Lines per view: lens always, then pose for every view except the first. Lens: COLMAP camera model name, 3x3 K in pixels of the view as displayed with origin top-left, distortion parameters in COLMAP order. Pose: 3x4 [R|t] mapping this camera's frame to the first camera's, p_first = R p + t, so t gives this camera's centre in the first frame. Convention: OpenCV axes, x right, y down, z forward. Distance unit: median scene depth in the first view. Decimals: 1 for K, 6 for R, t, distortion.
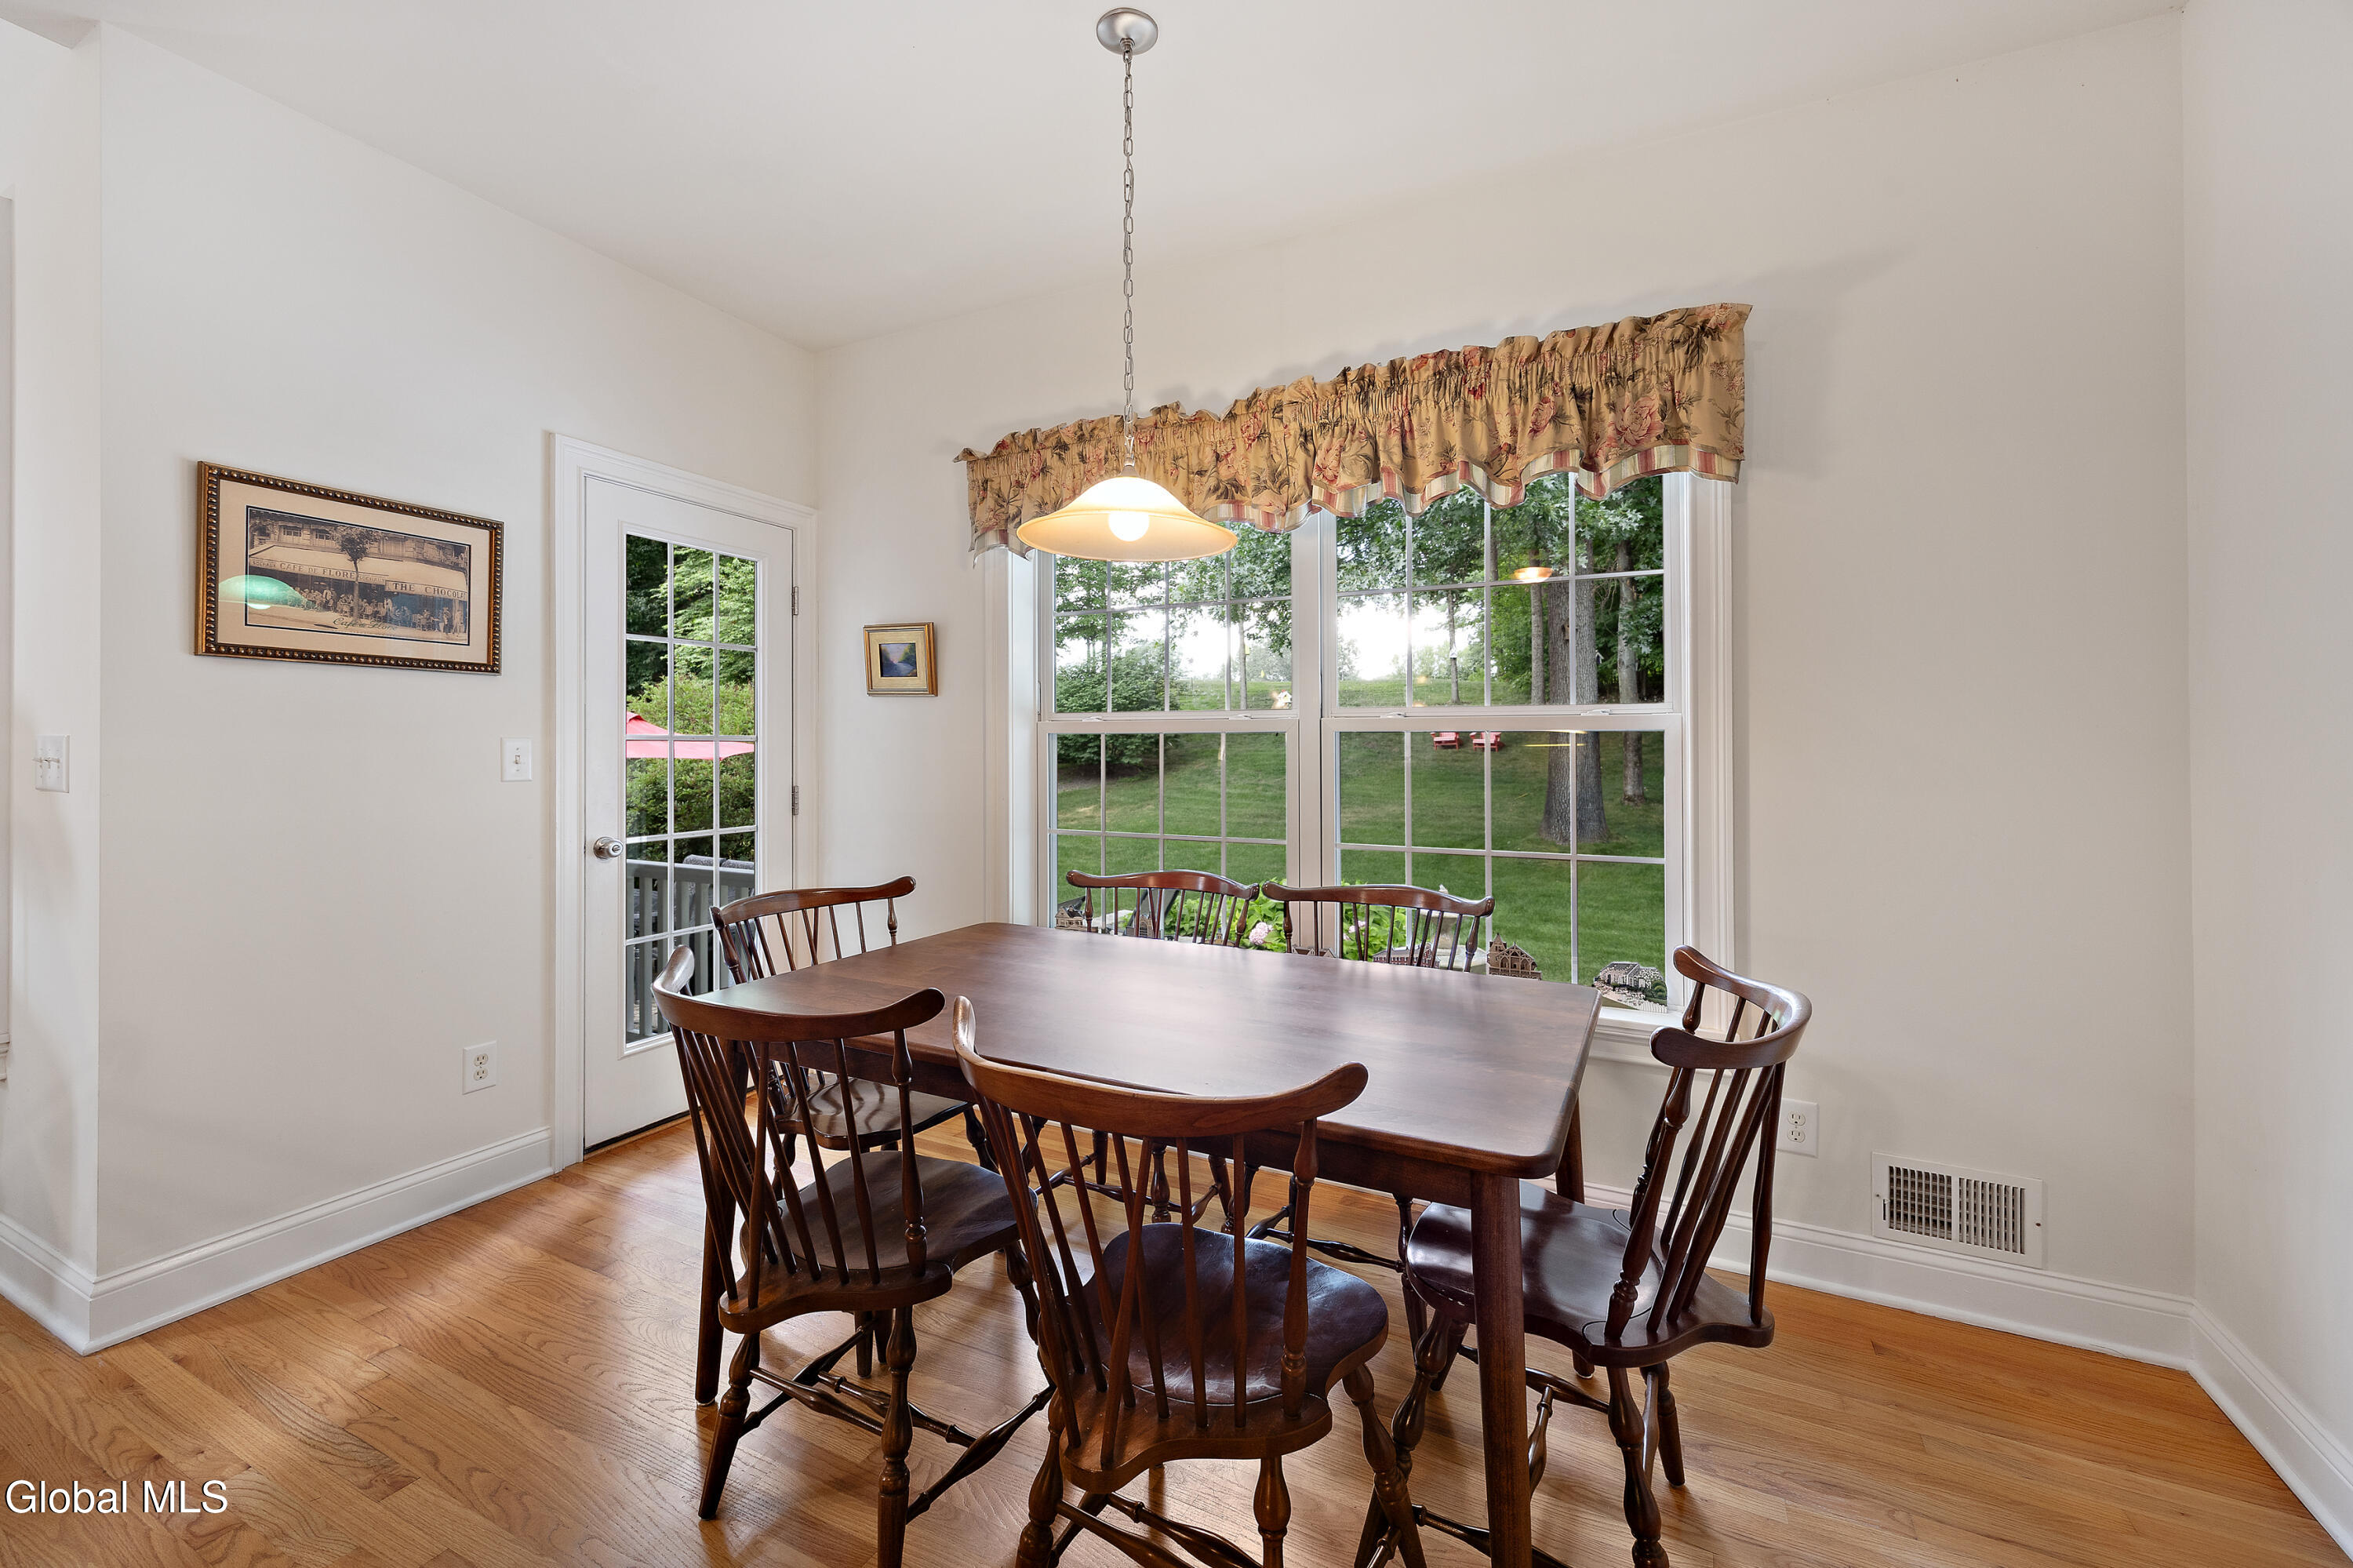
lens RADIAL K [[954.1, 0, 1162.6], [0, 954.1, 752.3], [0, 0, 1]] dist [0.001640, -0.000001]
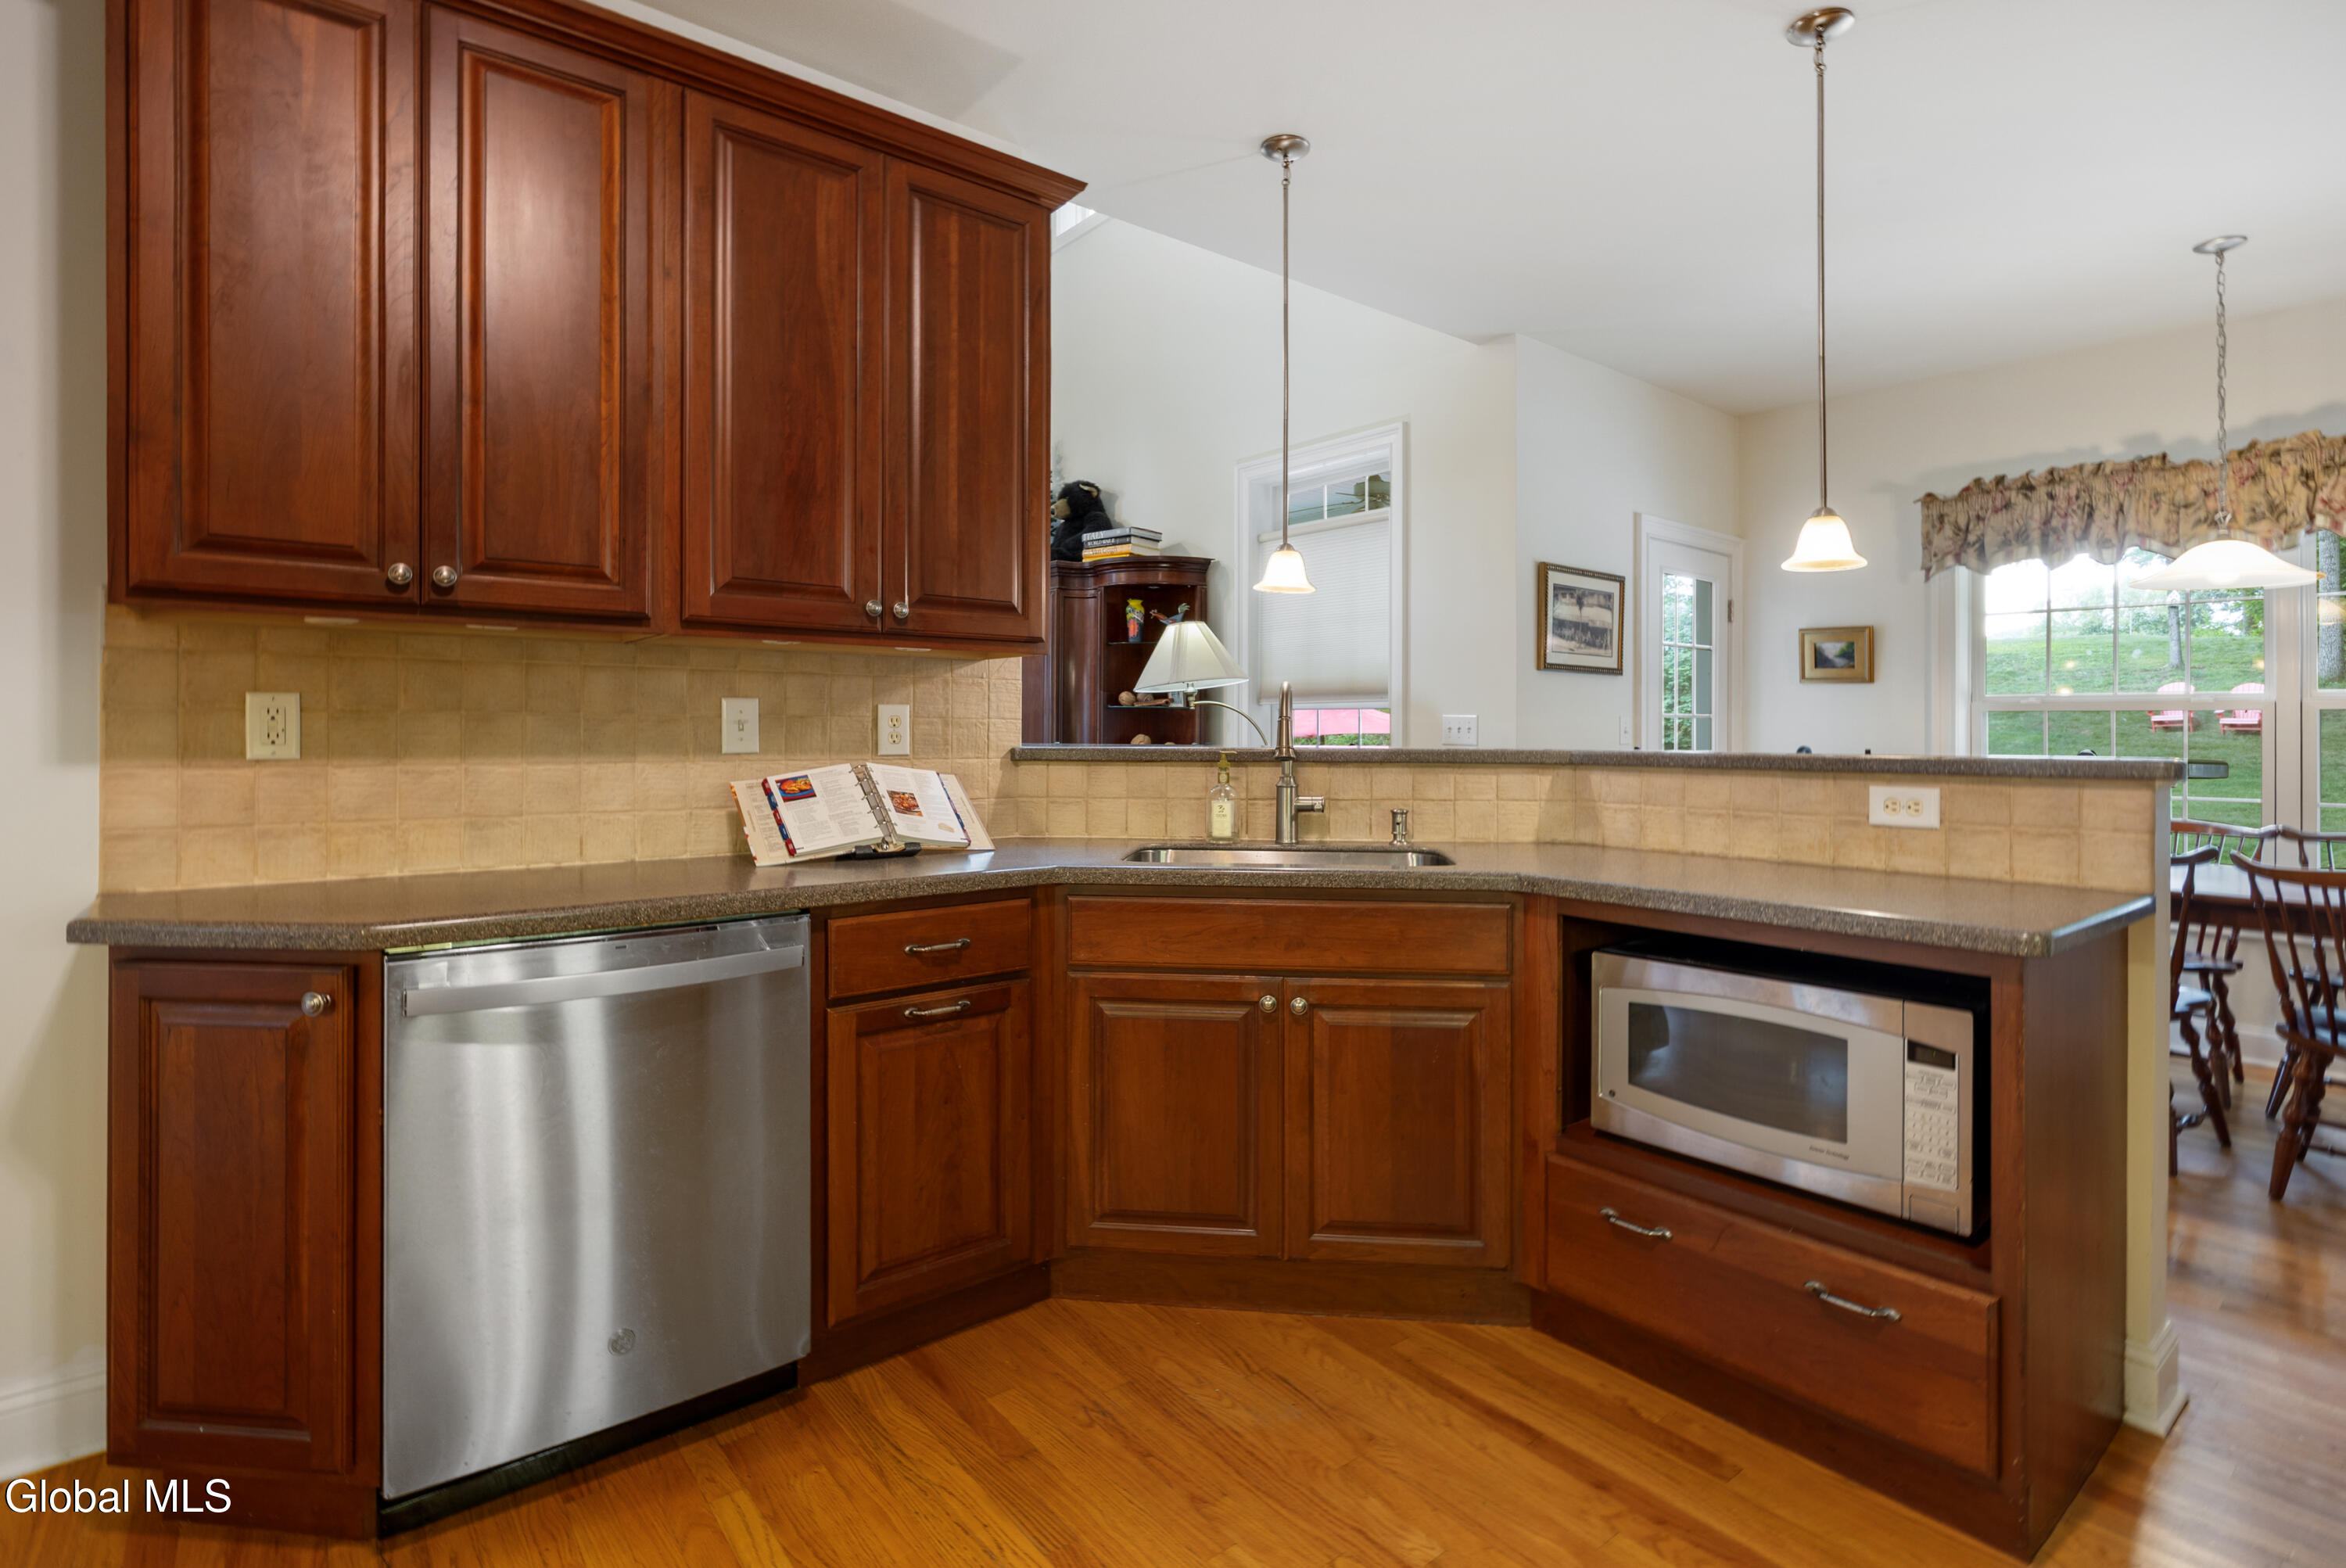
lens RADIAL K [[1096.7, 0, 1174.2], [0, 1096.7, 731.1], [0, 0, 1]] dist [-0.021906, 0.002853]
pose [[0.913175, 0.002140, -0.407561, -0.635195], [-0.002802, 0.999996, -0.001027, 0.012467], [0.407557, 0.002080, 0.913177, -0.899929]]
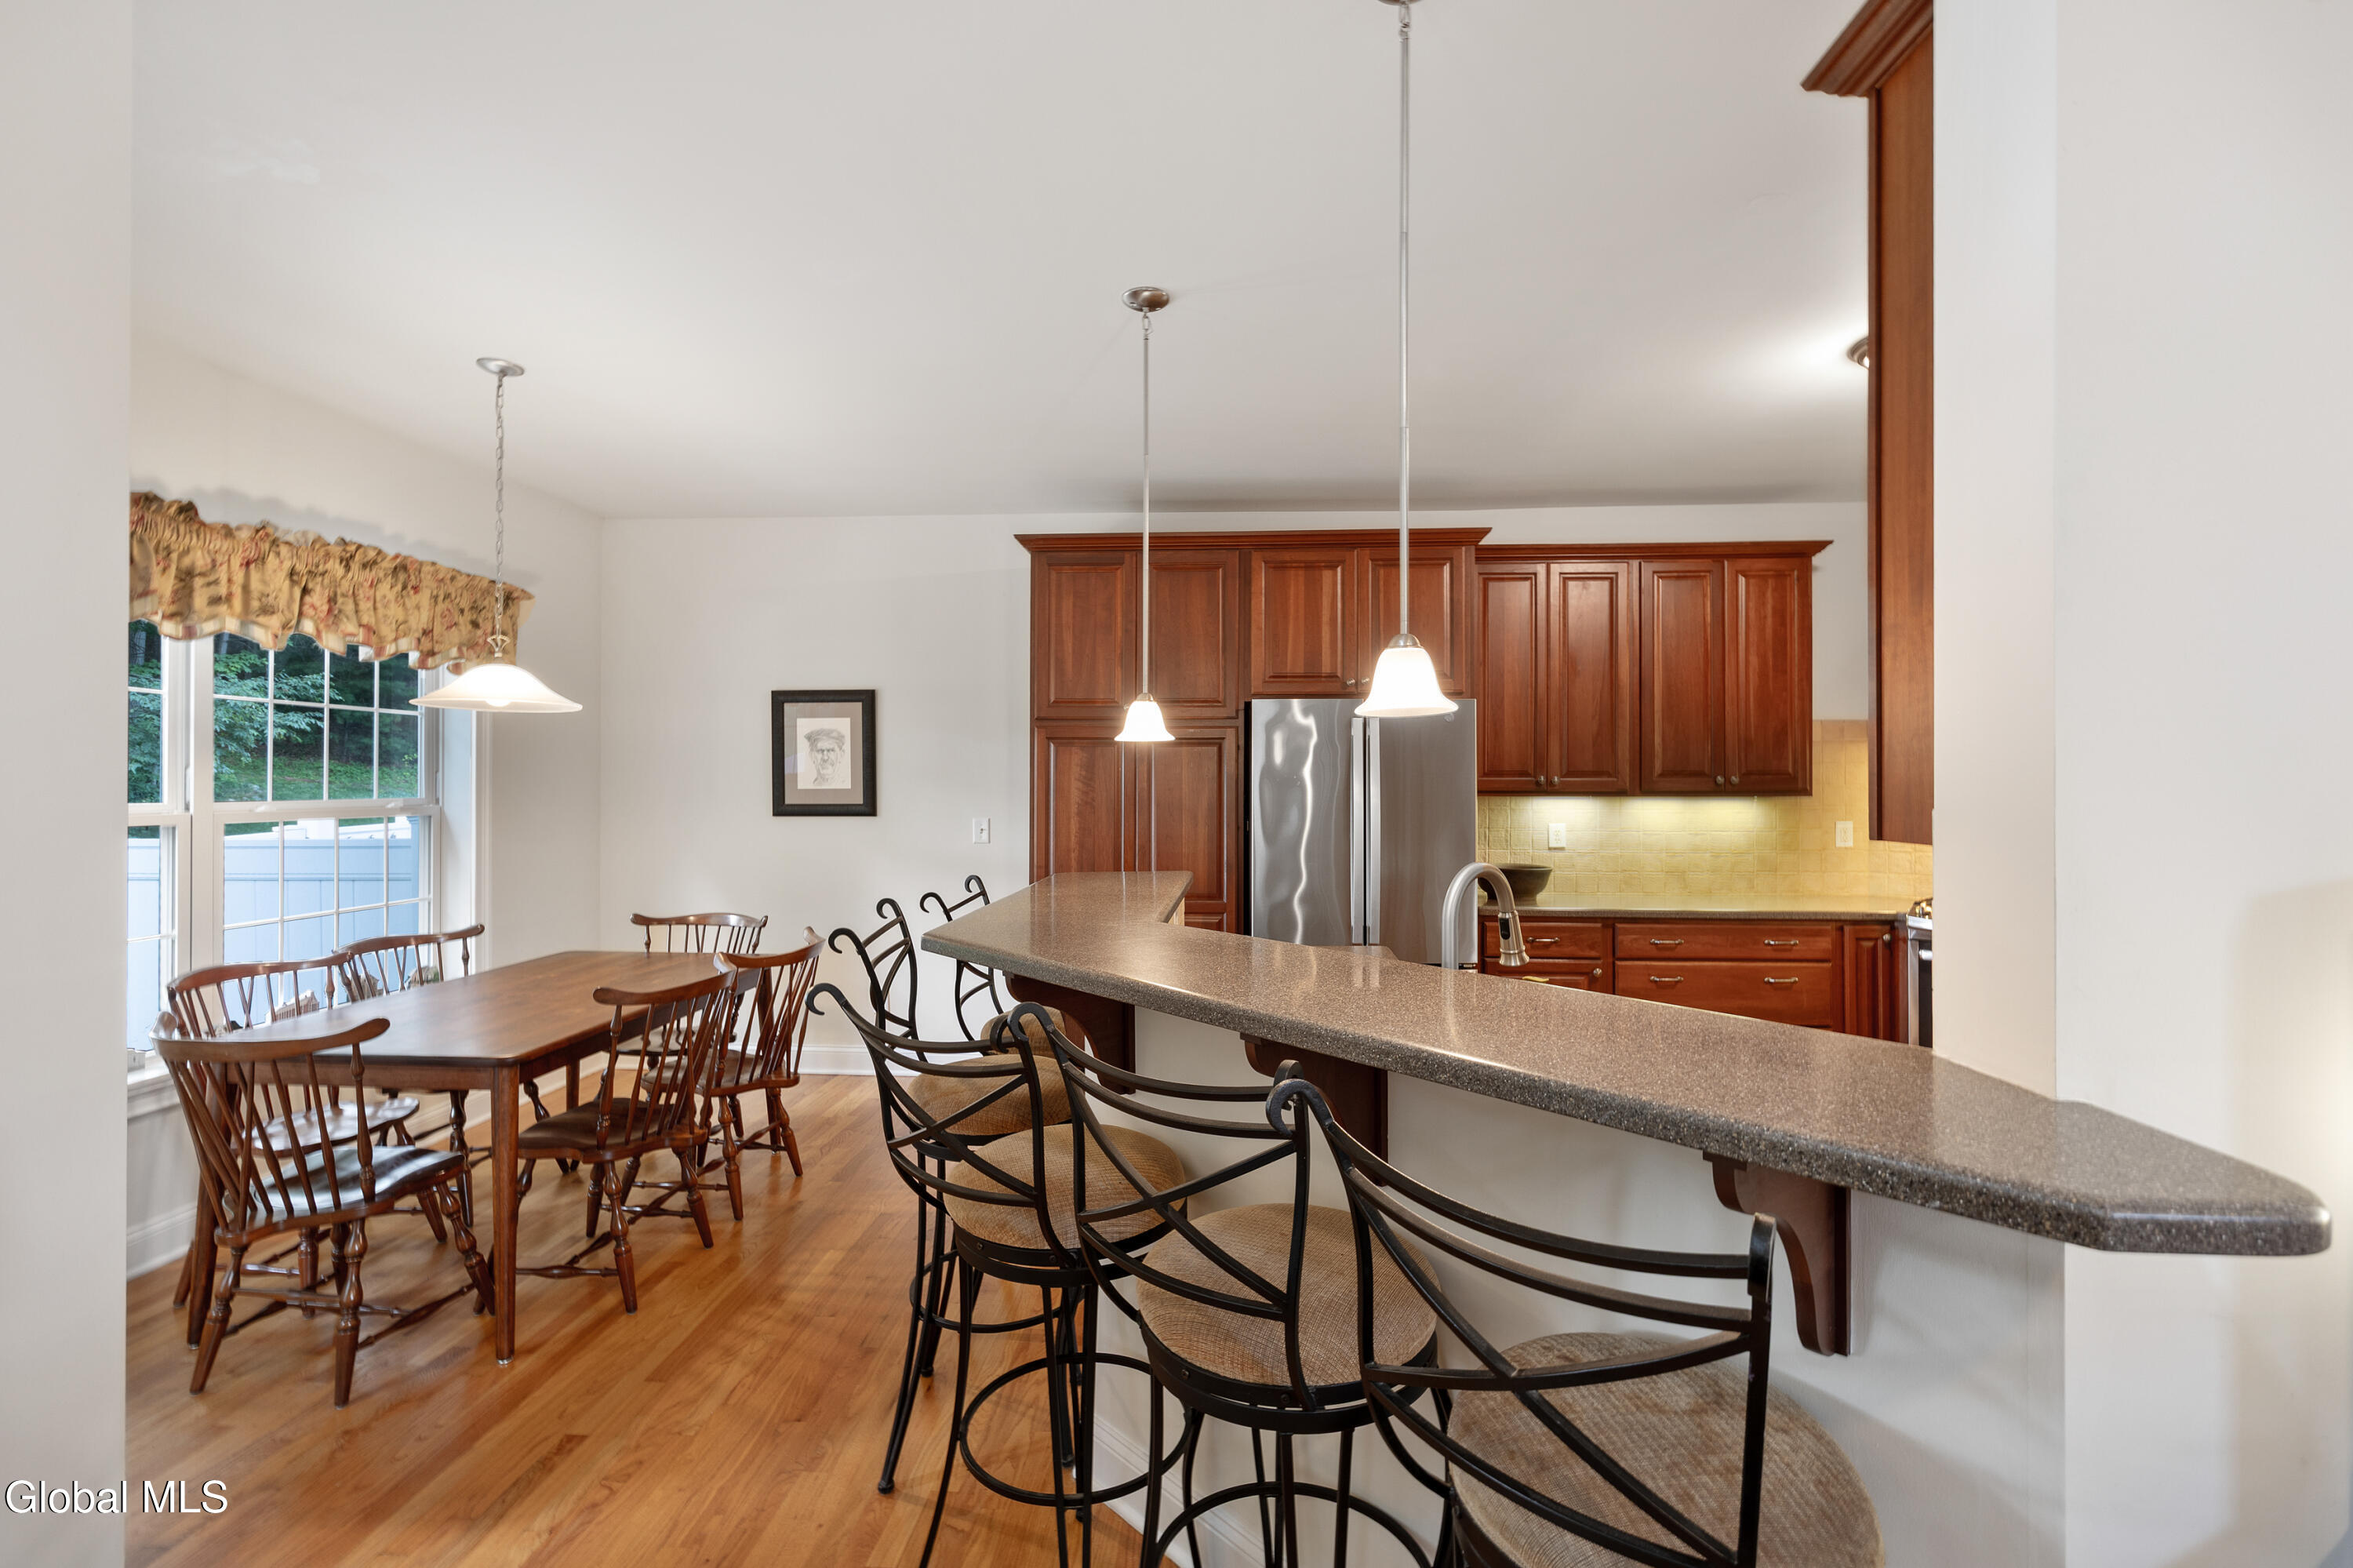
lens RADIAL K [[1053.2, 0, 1188.7], [0, 1053.2, 766.3], [0, 0, 1]] dist [0.001408, -0.000996]
pose [[-0.410193, 0.003344, 0.911993, -1.478249], [-0.003440, 0.999980, -0.005214, -0.091769], [-0.911992, -0.005276, -0.410174, 0.523671]]
